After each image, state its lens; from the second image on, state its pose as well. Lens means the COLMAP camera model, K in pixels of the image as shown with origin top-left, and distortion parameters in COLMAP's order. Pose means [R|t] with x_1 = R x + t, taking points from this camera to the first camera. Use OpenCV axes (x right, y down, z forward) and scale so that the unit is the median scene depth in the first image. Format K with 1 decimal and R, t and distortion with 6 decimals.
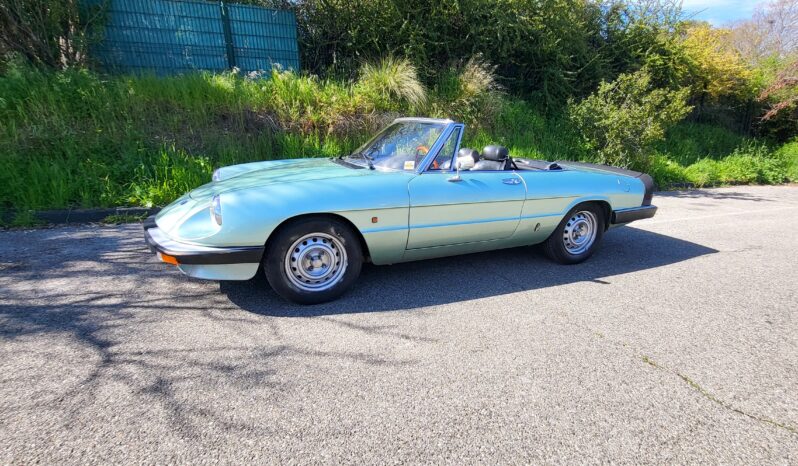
lens RADIAL K [[366.0, 0, 405.7], [0, 366.0, 232.1], [0, 0, 1]] dist [0.000044, -0.000162]
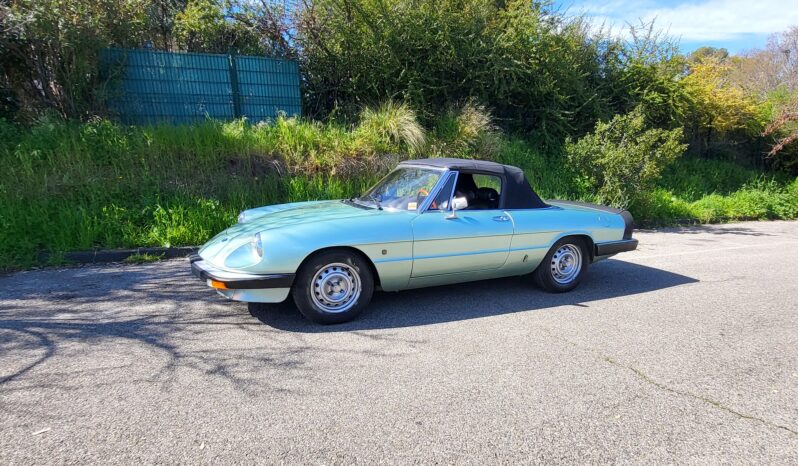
lens RADIAL K [[411.5, 0, 399.0], [0, 411.5, 233.0], [0, 0, 1]] dist [0.000671, -0.000093]
pose [[0.999855, -0.012079, -0.011981, -0.009690], [0.010671, 0.993721, -0.111375, 0.026602], [0.013252, 0.111231, 0.993706, -0.162600]]
